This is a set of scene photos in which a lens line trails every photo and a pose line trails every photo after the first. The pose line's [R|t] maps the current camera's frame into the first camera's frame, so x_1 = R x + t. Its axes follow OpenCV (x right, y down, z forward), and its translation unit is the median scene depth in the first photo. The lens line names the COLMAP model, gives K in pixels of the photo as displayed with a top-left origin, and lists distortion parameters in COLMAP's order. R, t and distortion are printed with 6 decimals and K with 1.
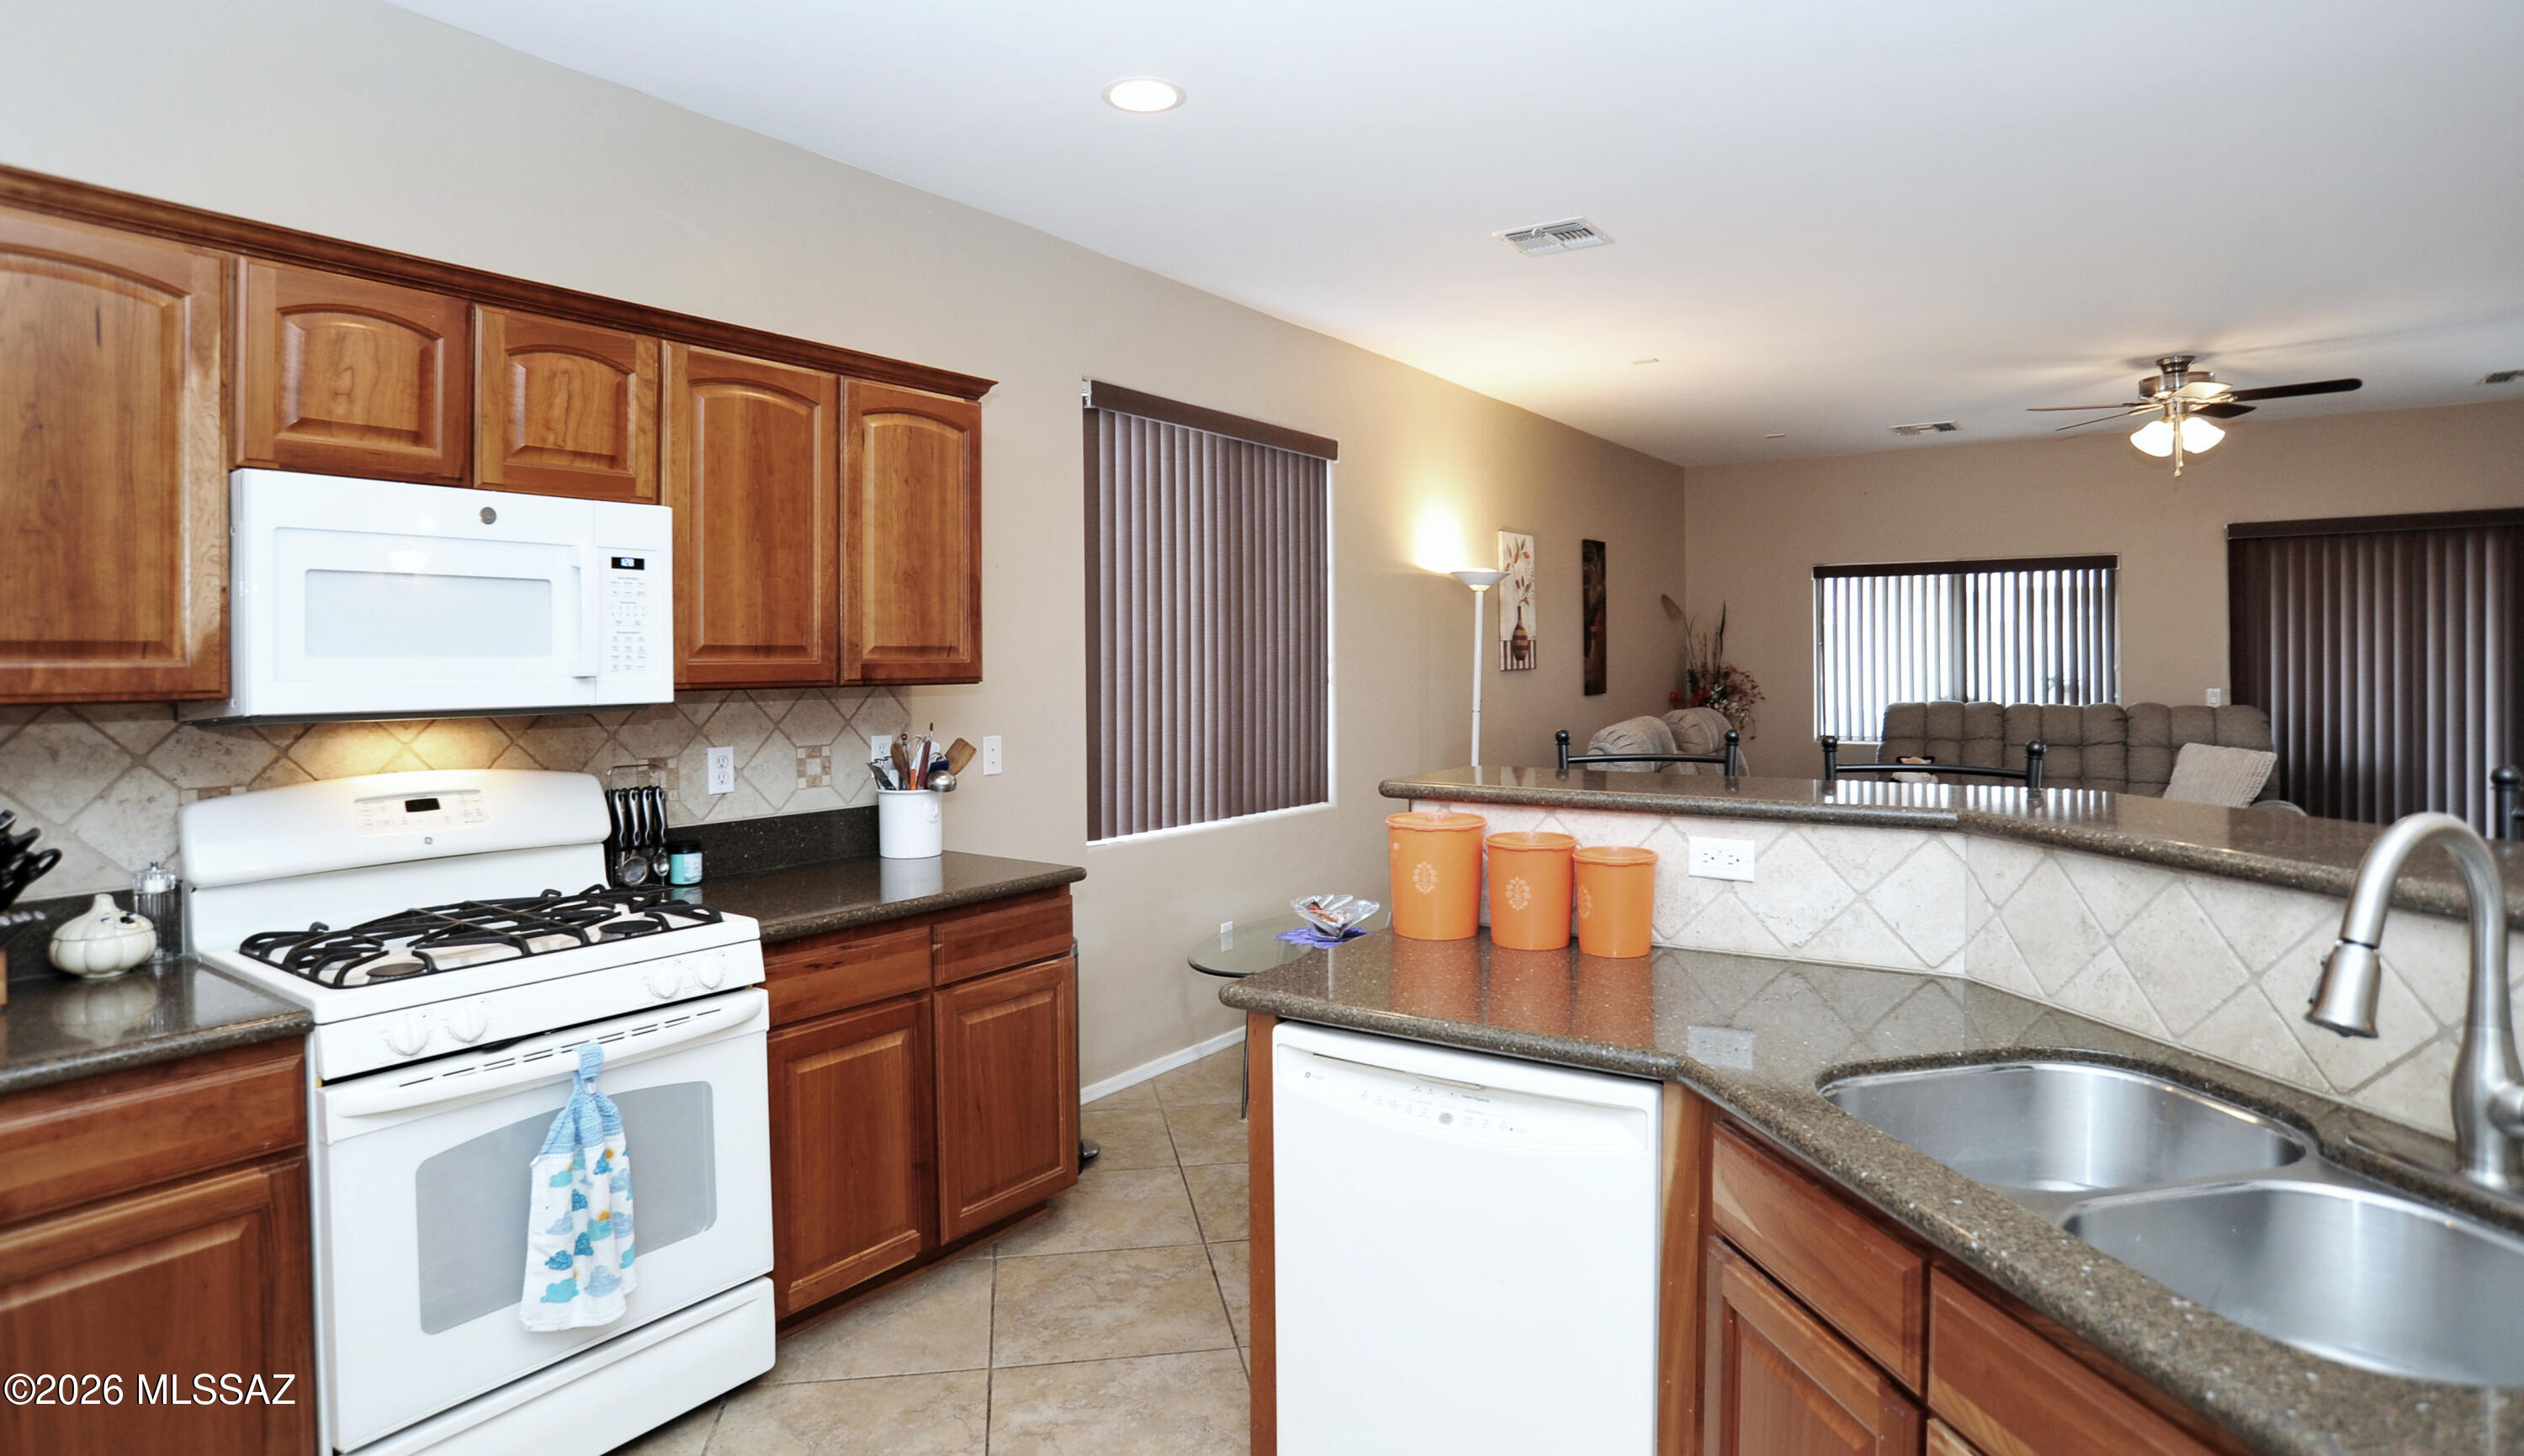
lens RADIAL K [[1340.5, 0, 1252.4], [0, 1340.5, 655.9], [0, 0, 1]] dist [-0.057828, 0.010768]
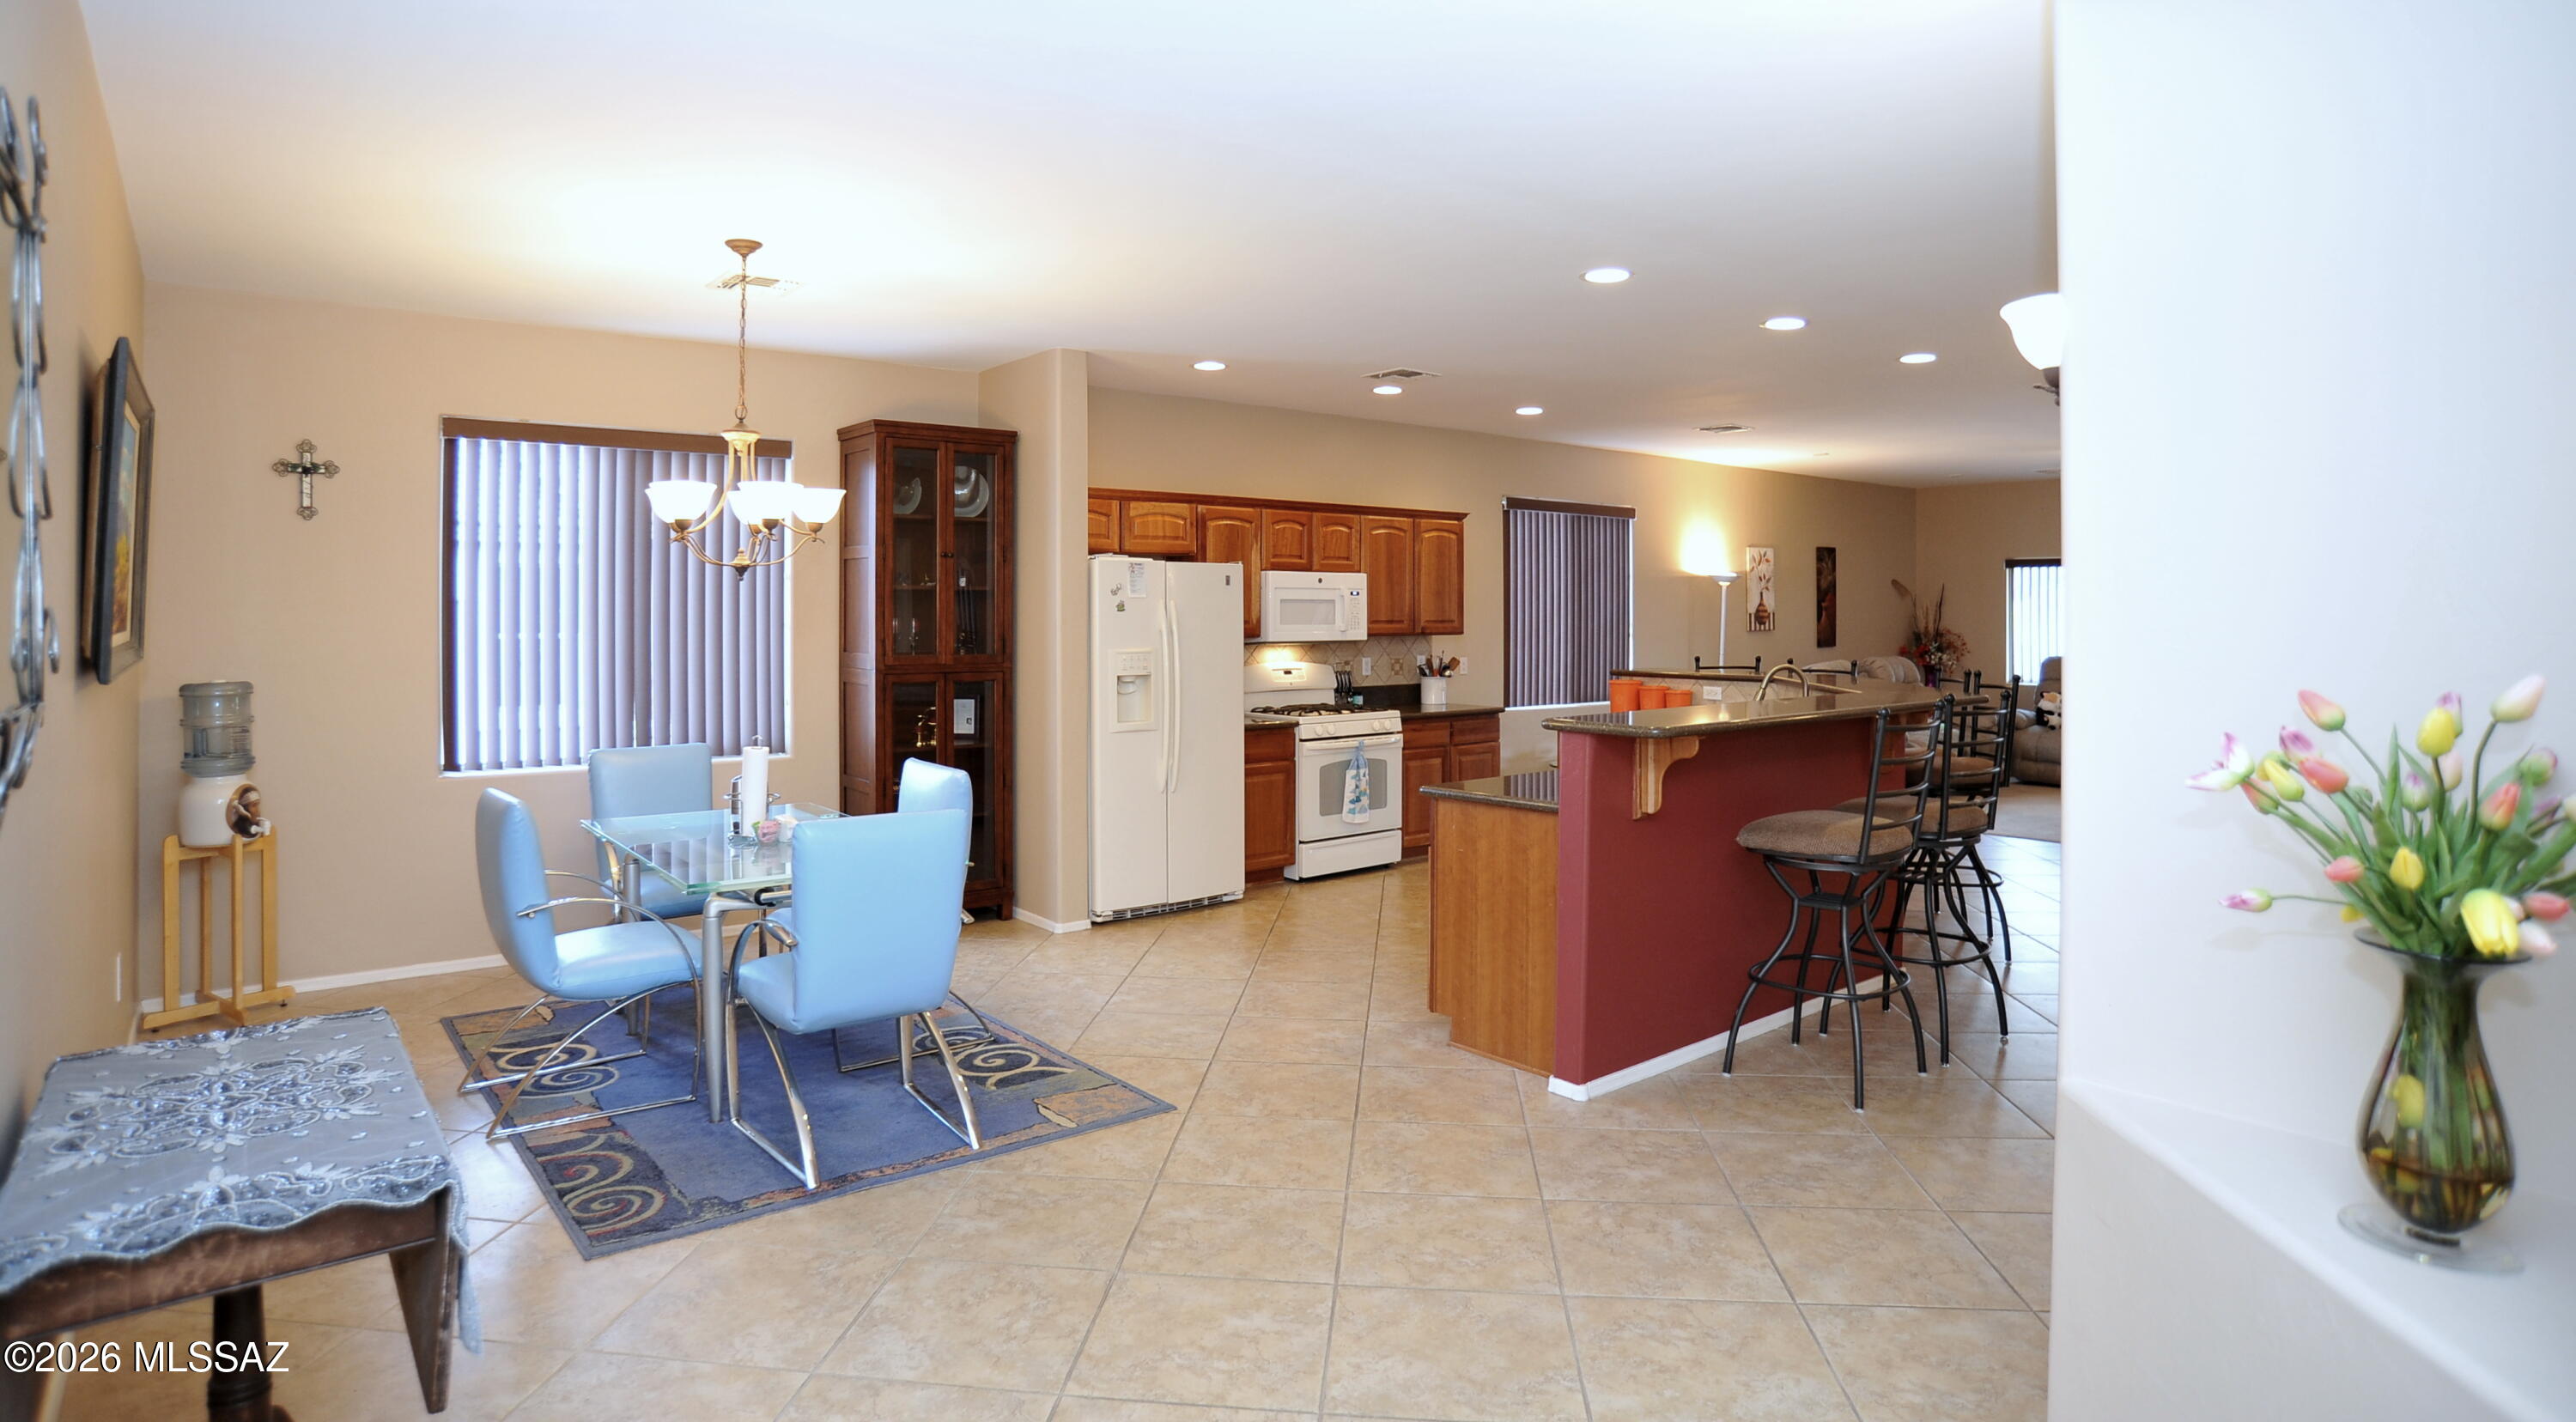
lens RADIAL K [[1384.2, 0, 1327.5], [0, 1384.2, 609.4], [0, 0, 1]] dist [-0.023073, -0.002116]
pose [[0.972961, 0.008040, -0.230829, 0.117520], [-0.007744, 0.999968, 0.002188, -0.024233], [0.230839, -0.000341, 0.972992, -1.256083]]
